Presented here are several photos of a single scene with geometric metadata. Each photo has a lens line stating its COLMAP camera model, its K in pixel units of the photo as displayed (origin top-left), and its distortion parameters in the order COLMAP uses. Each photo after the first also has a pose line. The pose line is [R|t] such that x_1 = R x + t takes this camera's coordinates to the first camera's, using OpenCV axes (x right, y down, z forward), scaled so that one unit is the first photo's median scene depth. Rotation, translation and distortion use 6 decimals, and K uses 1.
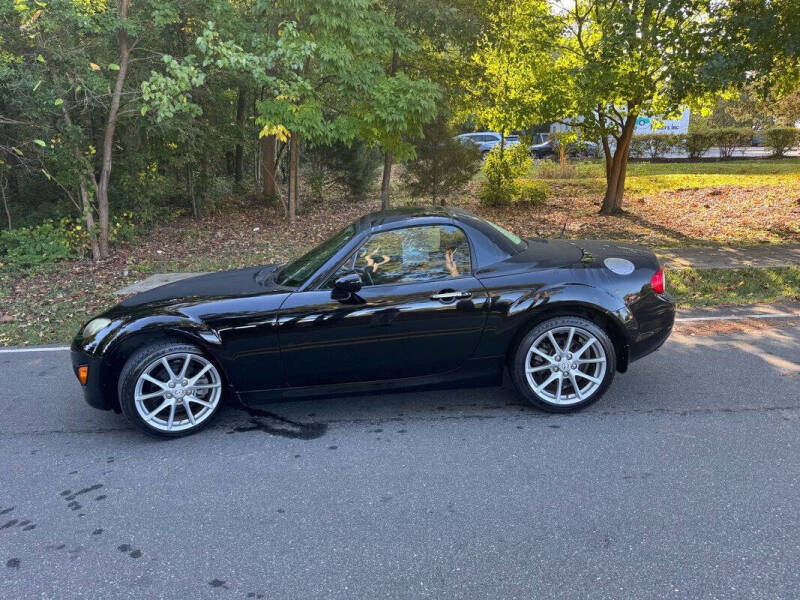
lens RADIAL K [[557.1, 0, 395.4], [0, 557.1, 301.2], [0, 0, 1]] dist [0.060515, -0.079952]
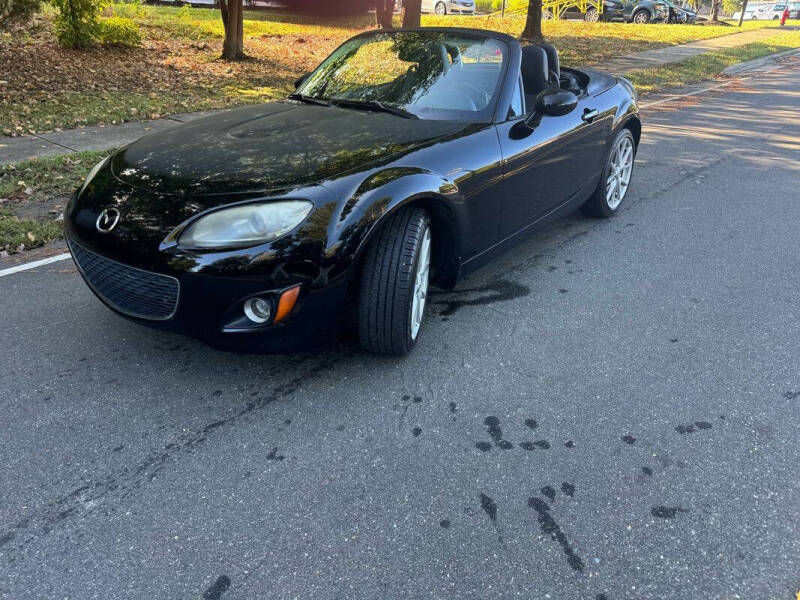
lens RADIAL K [[560.0, 0, 400.0], [0, 560.0, 300.0], [0, 0, 1]] dist [0.054561, -0.080778]
pose [[0.649328, -0.289758, 0.703145, -0.876090], [0.119648, 0.951981, 0.281810, -0.020601], [-0.751037, -0.098857, 0.652817, 0.536972]]
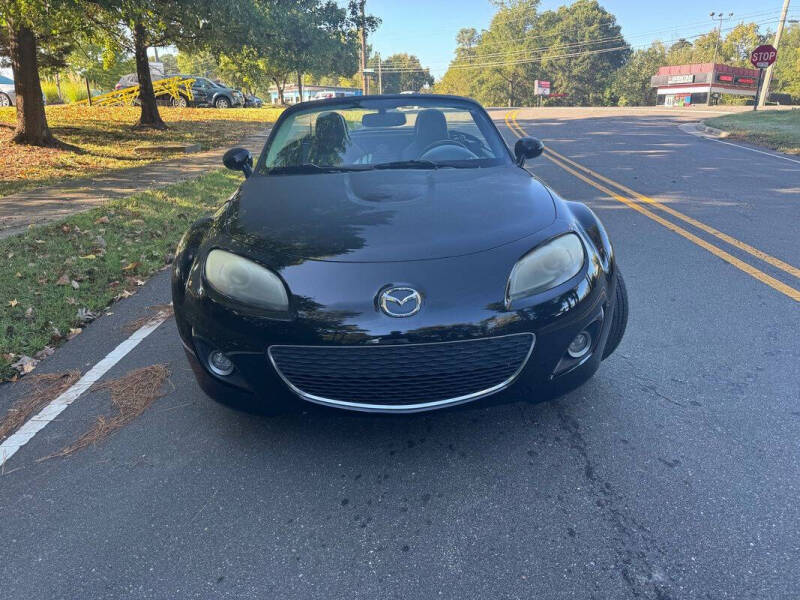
lens RADIAL K [[560.0, 0, 400.0], [0, 560.0, 300.0], [0, 0, 1]] dist [0.054561, -0.080778]
pose [[-0.002047, -0.280616, 0.959818, -1.114113], [0.226945, 0.934645, 0.273741, -0.109691], [-0.973905, 0.218386, 0.061771, 1.156382]]
